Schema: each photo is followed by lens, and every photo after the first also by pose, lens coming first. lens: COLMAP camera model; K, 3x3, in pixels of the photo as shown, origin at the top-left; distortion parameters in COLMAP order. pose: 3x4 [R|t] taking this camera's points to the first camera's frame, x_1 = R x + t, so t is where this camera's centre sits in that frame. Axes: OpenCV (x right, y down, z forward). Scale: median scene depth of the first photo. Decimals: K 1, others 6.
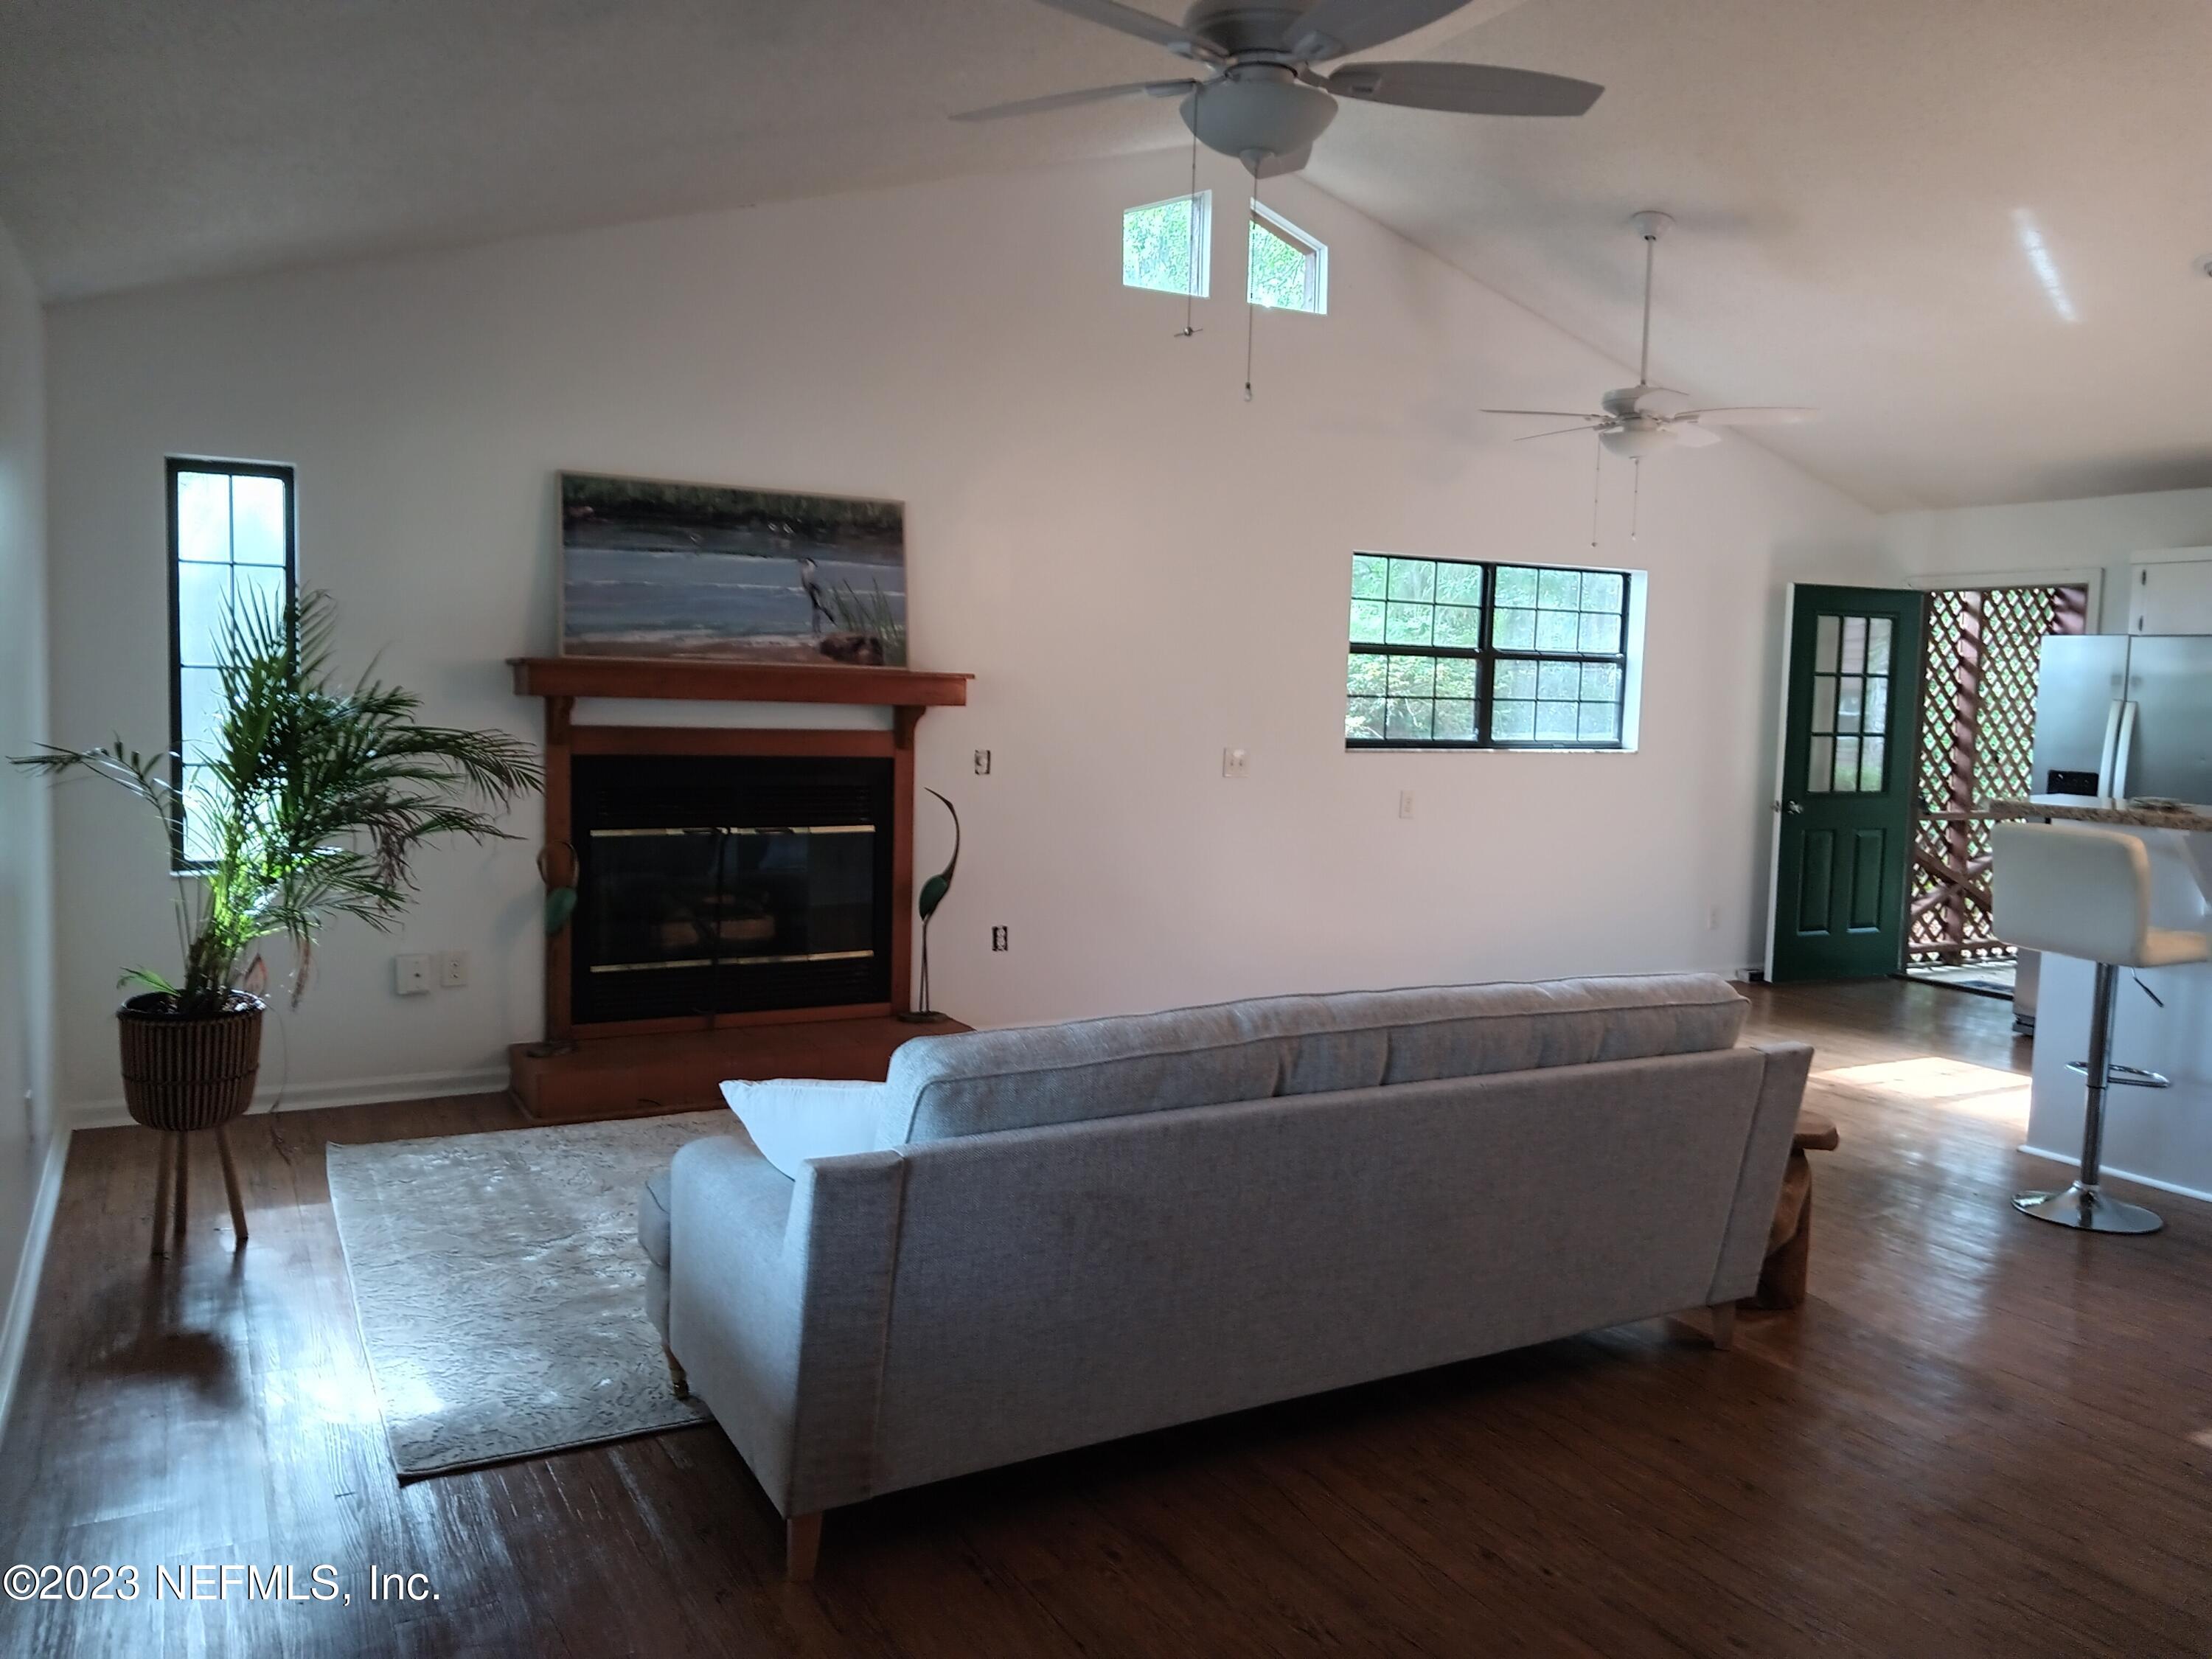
lens RADIAL K [[1647.4, 0, 1106.0], [0, 1647.4, 829.5], [0, 0, 1]] dist [0.058548, -0.116006]
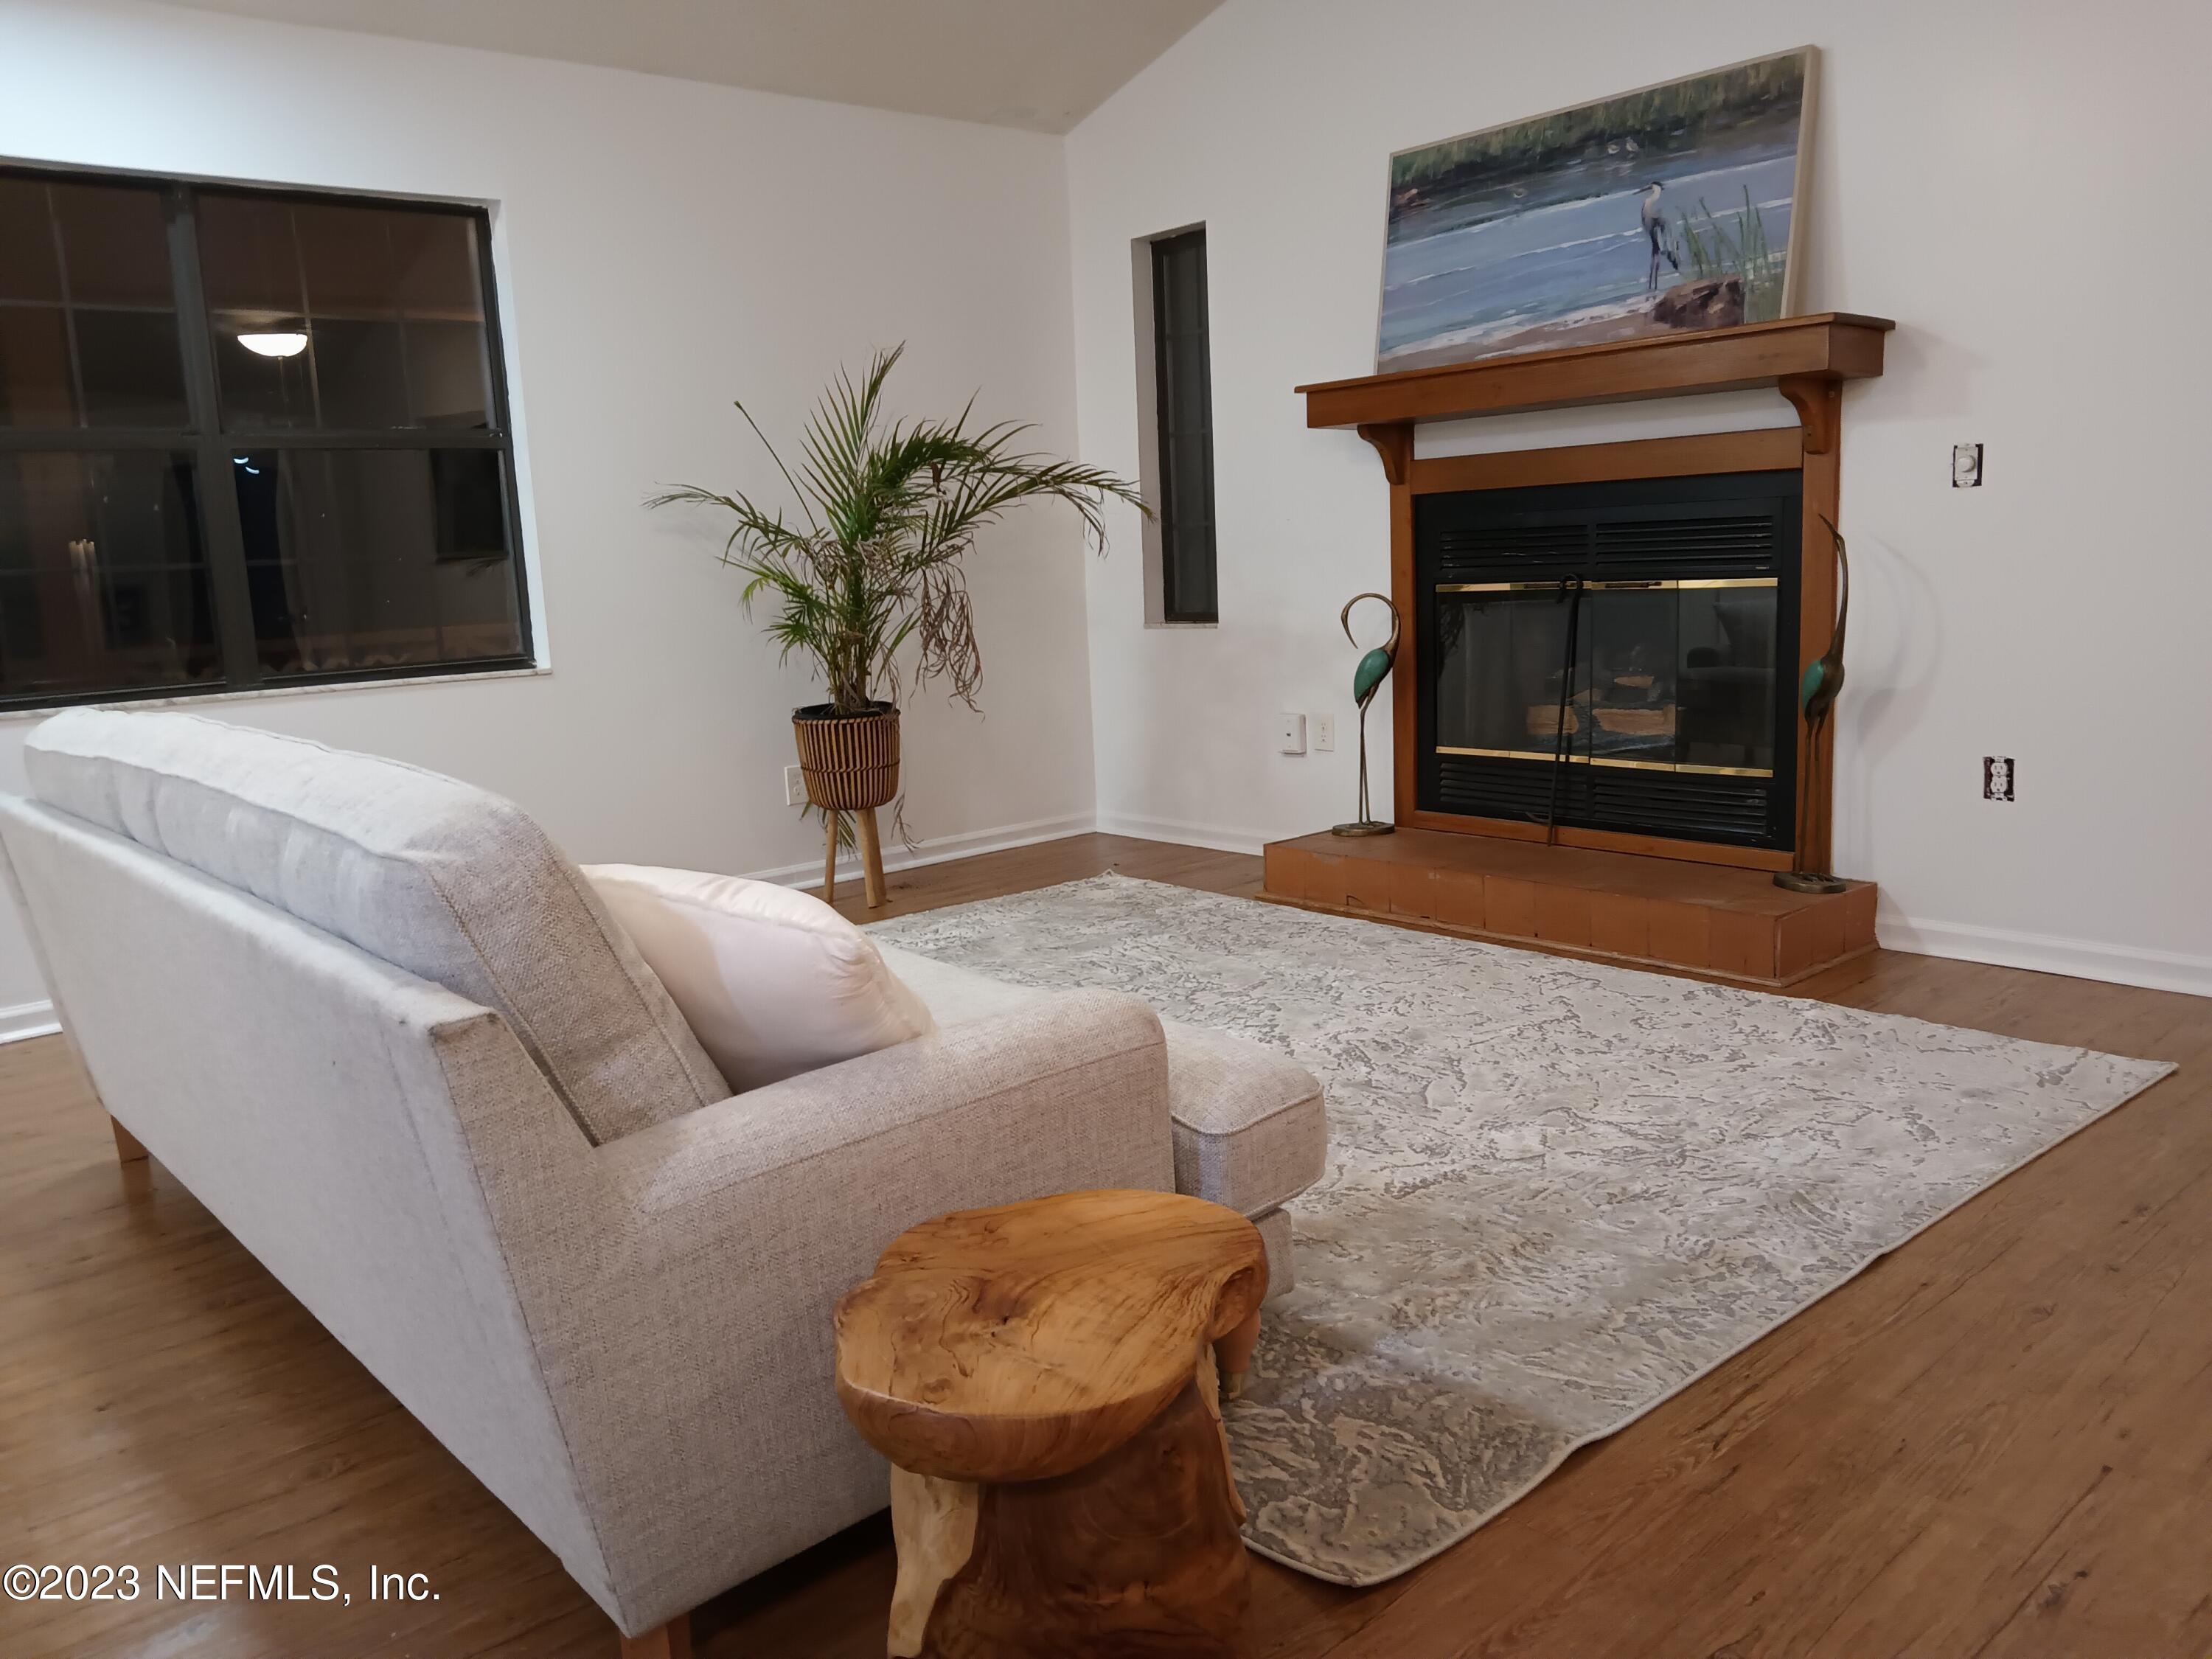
lens RADIAL K [[1647.4, 0, 1106.0], [0, 1647.4, 829.5], [0, 0, 1]] dist [0.058548, -0.116006]
pose [[0.202929, 0.127725, -0.970828, 0.477131], [-0.035498, 0.991764, 0.123060, 0.026223], [0.978550, 0.009490, 0.205791, 0.637820]]
